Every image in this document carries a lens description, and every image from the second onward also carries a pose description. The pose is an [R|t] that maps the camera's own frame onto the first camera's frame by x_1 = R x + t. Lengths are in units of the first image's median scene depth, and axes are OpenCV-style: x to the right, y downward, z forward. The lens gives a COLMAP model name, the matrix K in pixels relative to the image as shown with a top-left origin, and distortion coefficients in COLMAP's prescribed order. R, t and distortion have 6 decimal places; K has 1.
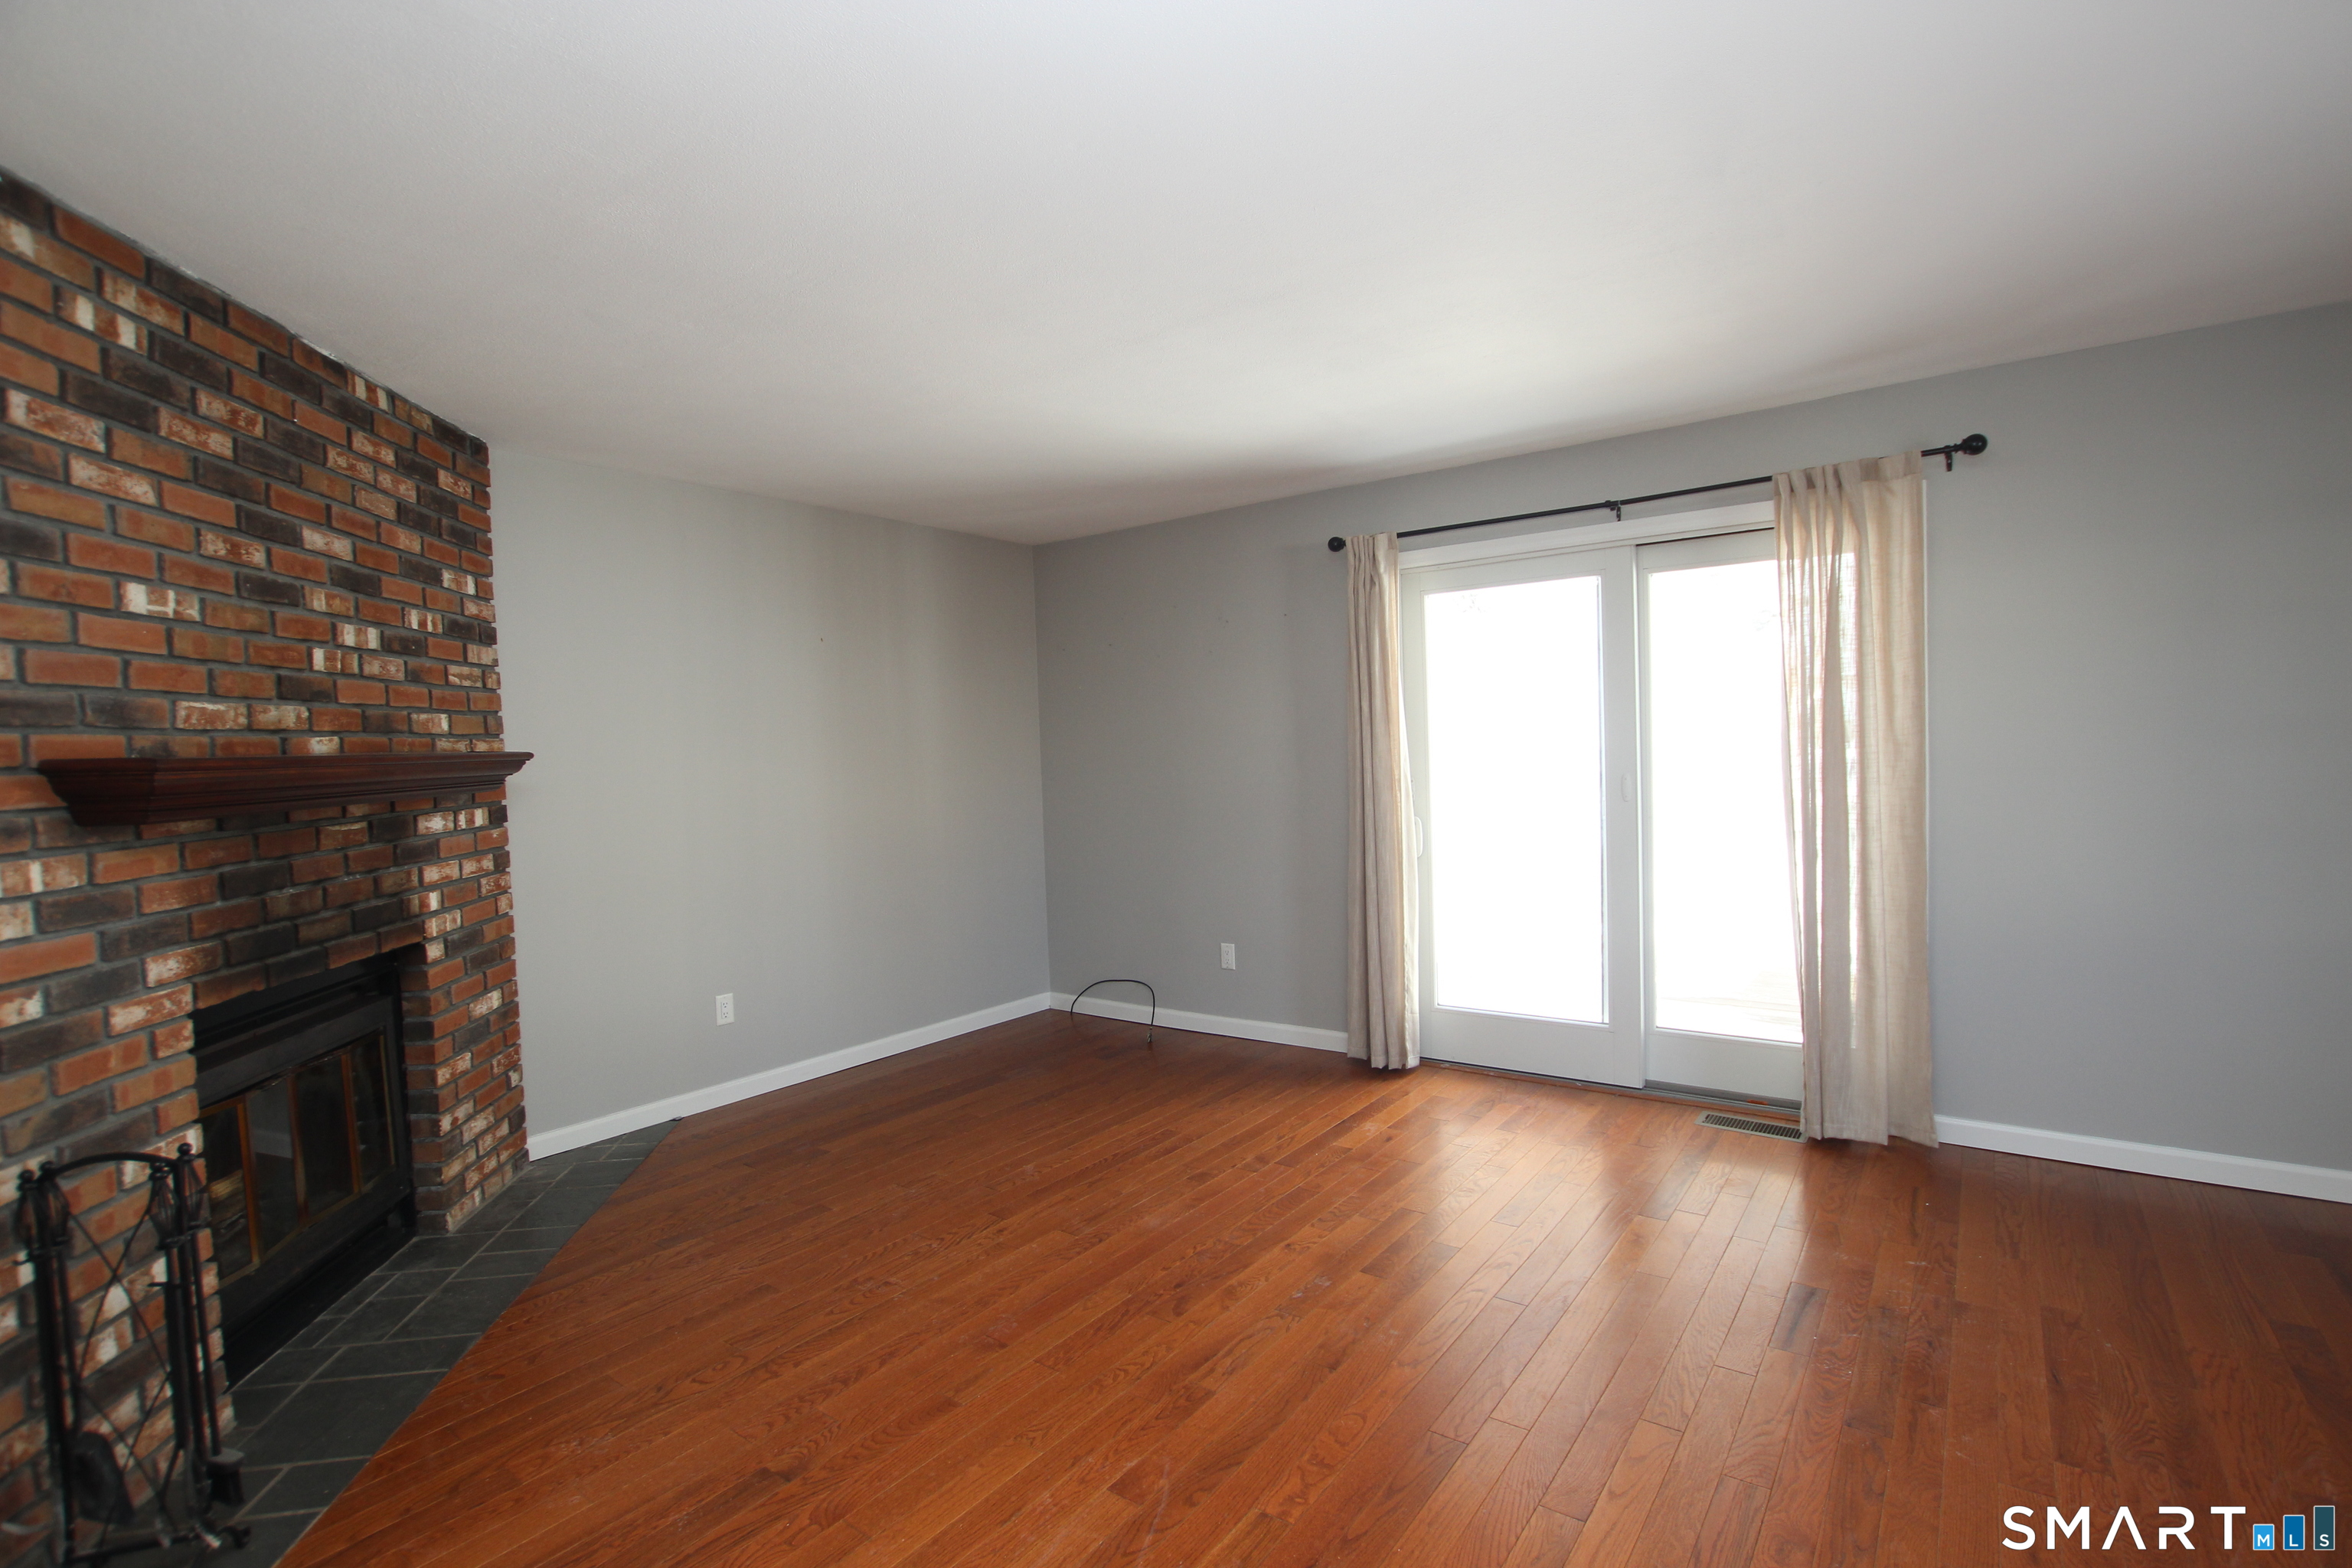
lens RADIAL K [[1106.0, 0, 1181.5], [0, 1106.0, 793.8], [0, 0, 1]] dist [-0.005576, -0.000020]
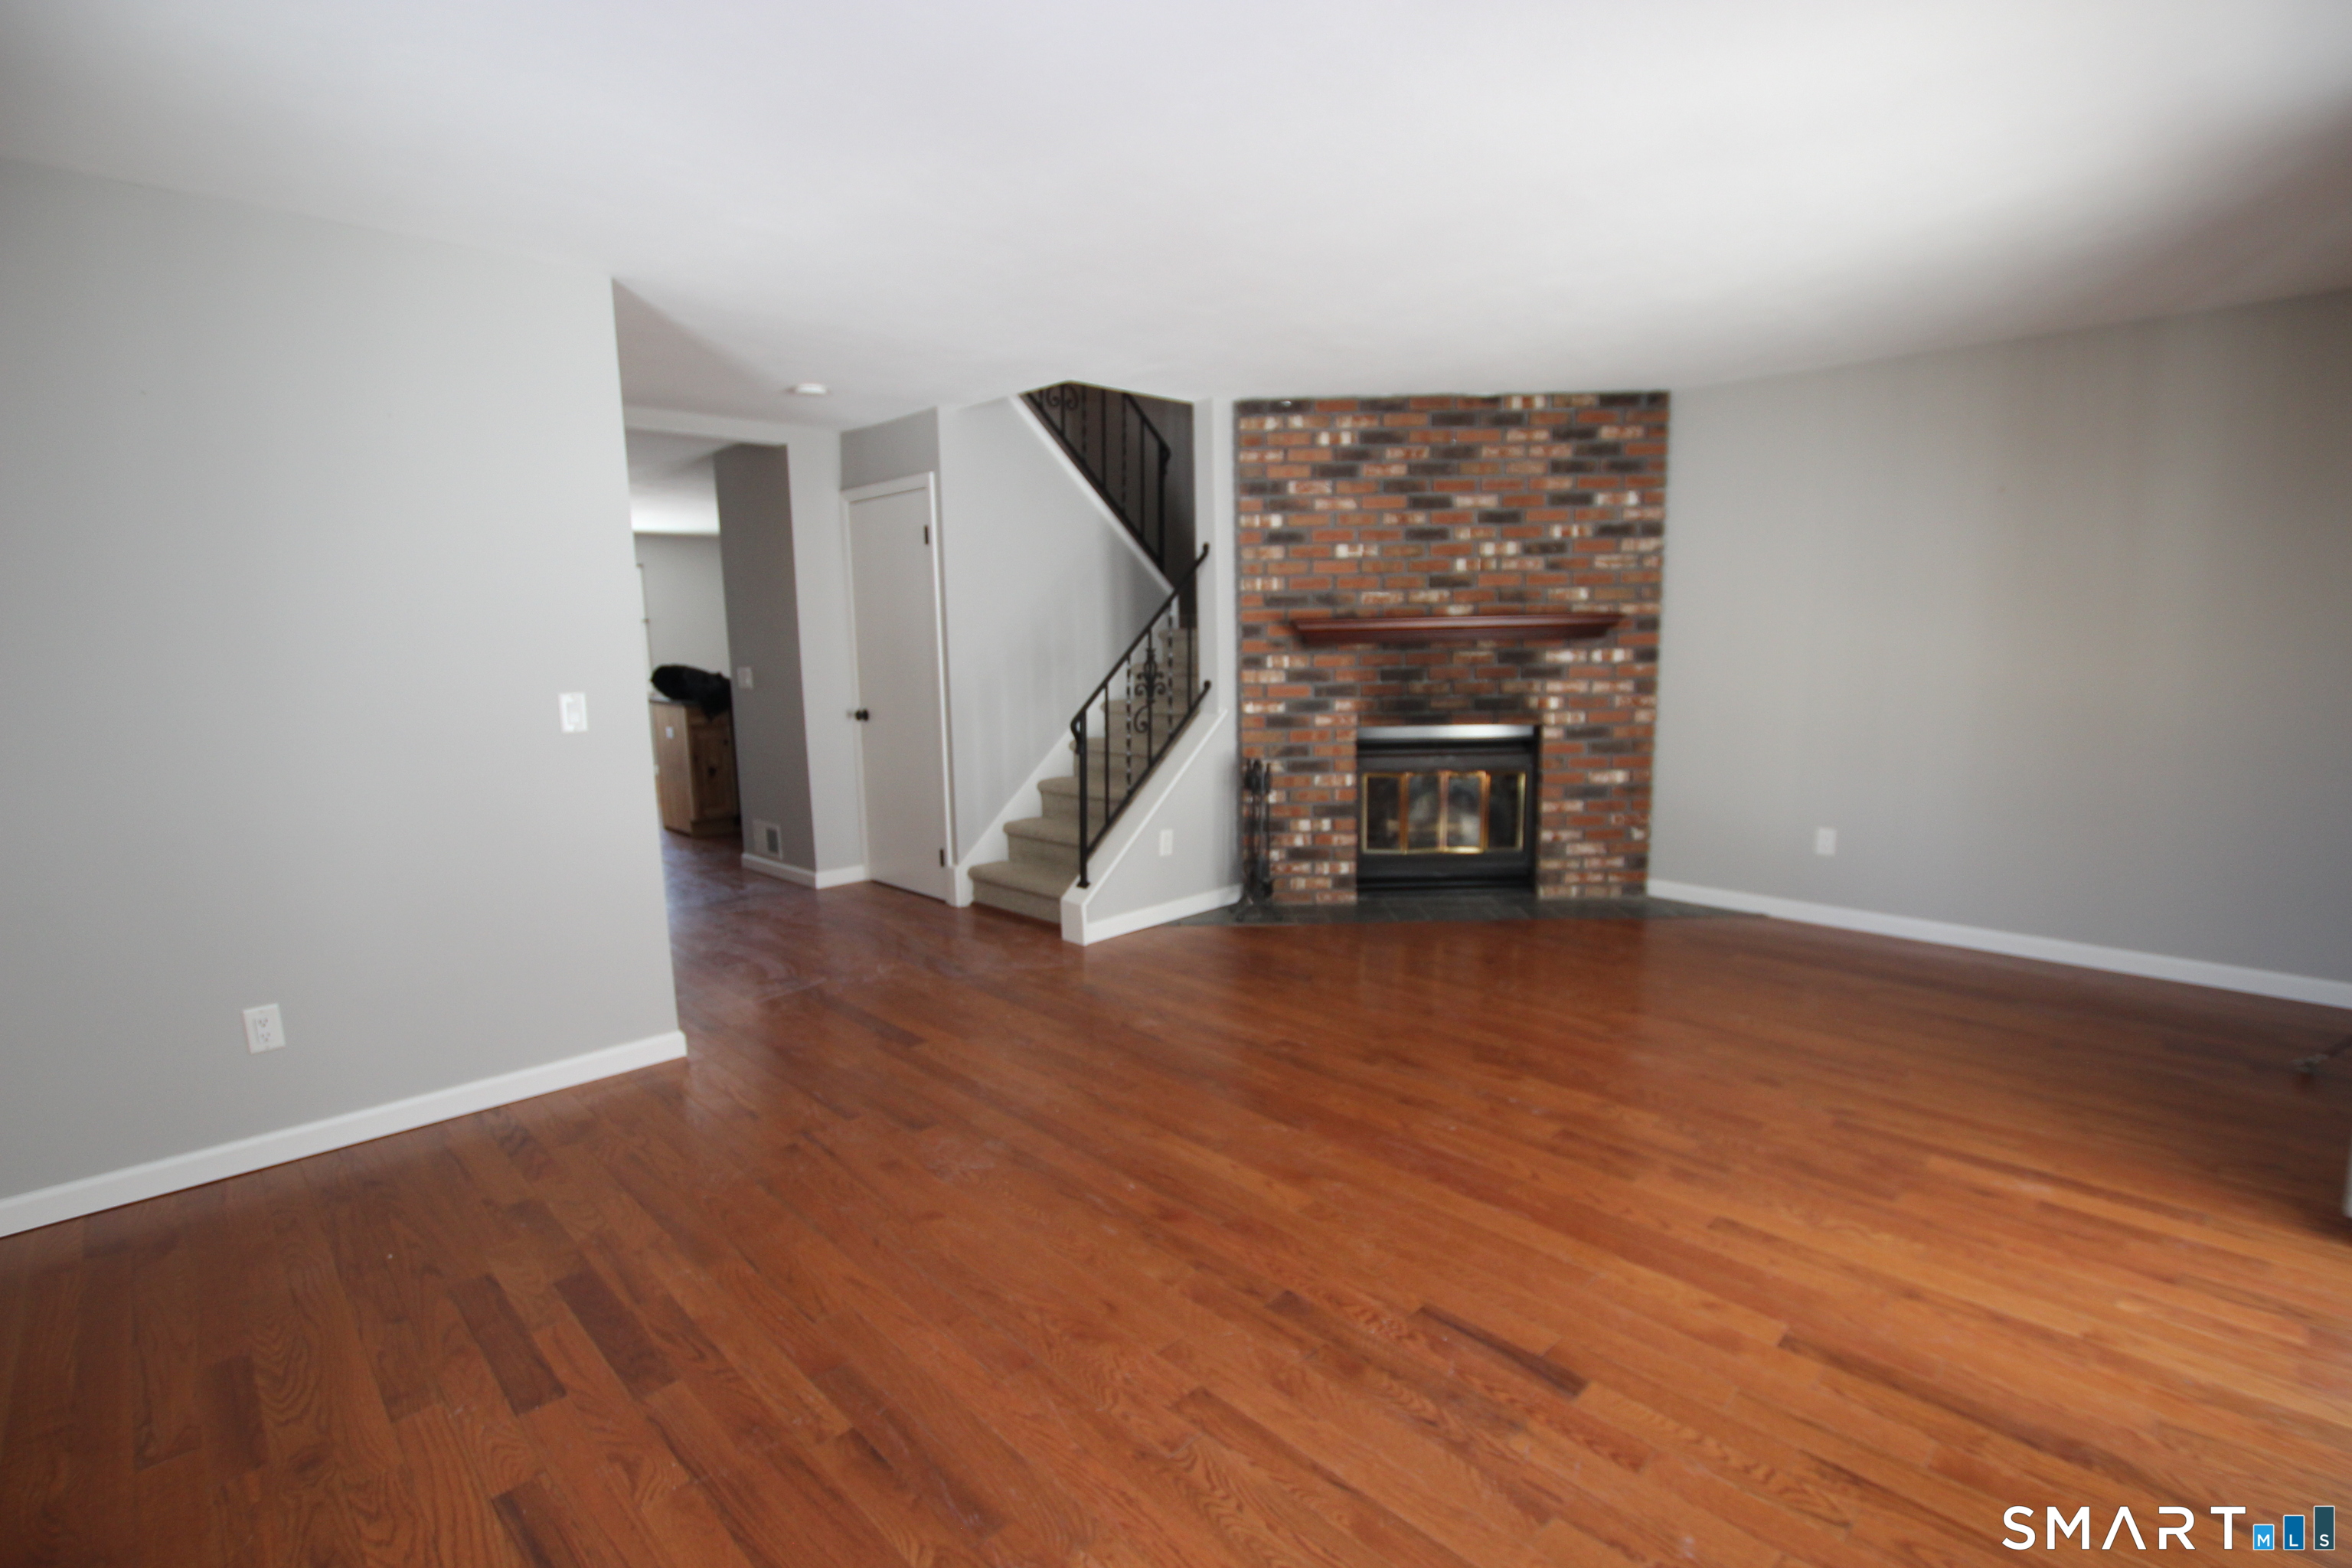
lens RADIAL K [[1106.0, 0, 1176.5], [0, 1106.0, 782.5], [0, 0, 1]] dist [-0.005576, -0.000020]
pose [[-0.153321, 0.166289, -0.974085, 1.322833], [-0.023893, 0.984827, 0.171883, -0.072500], [0.987888, 0.049628, -0.147021, 0.865034]]
